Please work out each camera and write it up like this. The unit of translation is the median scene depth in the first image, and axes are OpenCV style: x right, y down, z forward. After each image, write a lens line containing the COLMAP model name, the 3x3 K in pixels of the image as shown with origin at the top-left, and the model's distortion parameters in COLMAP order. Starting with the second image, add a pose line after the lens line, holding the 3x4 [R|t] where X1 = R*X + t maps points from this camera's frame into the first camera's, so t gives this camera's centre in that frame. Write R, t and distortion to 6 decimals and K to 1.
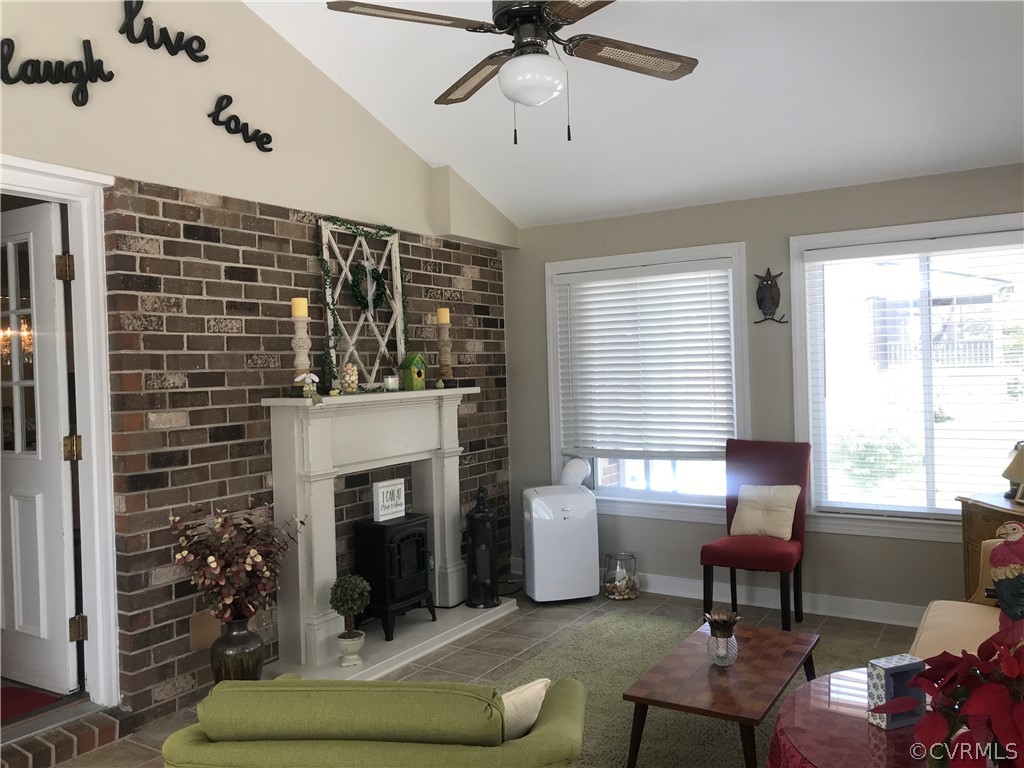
lens RADIAL K [[809.0, 0, 510.2], [0, 809.0, 380.2], [0, 0, 1]] dist [-0.016245, -0.004315]
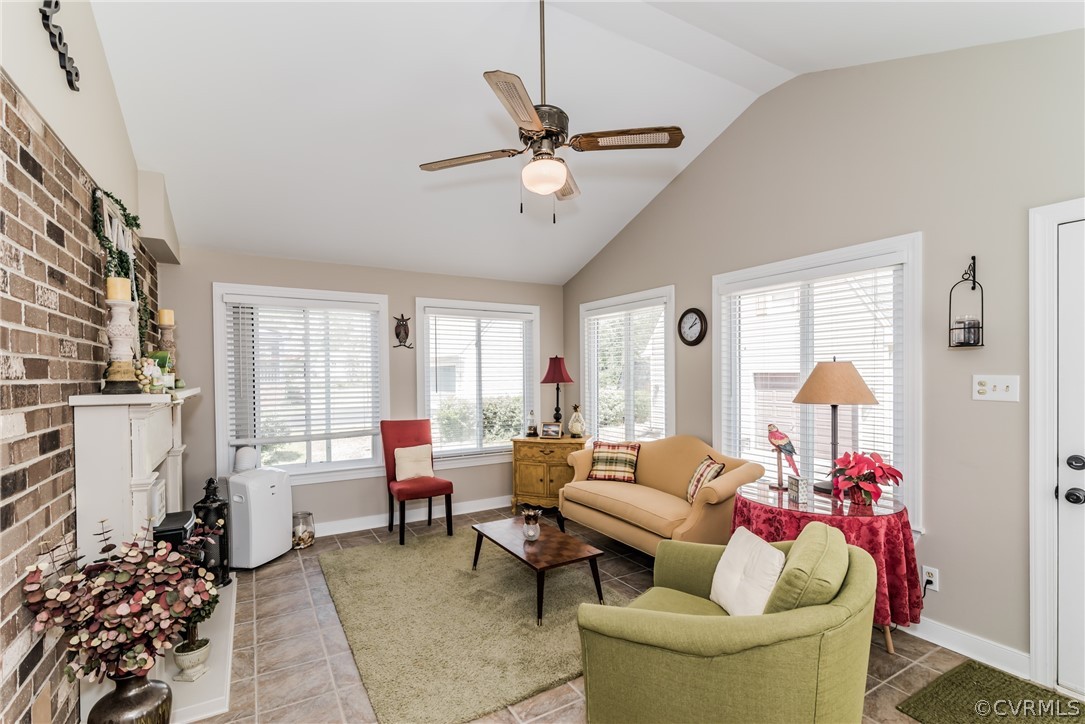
lens RADIAL K [[491.8, 0, 542.7], [0, 491.8, 383.3], [0, 0, 1]] dist [-0.012633, 0.000066]
pose [[0.433129, 0.008949, 0.901287, -0.524820], [0.009020, 0.999858, -0.014262, 0.020779], [-0.901287, 0.014306, 0.432987, 0.369411]]
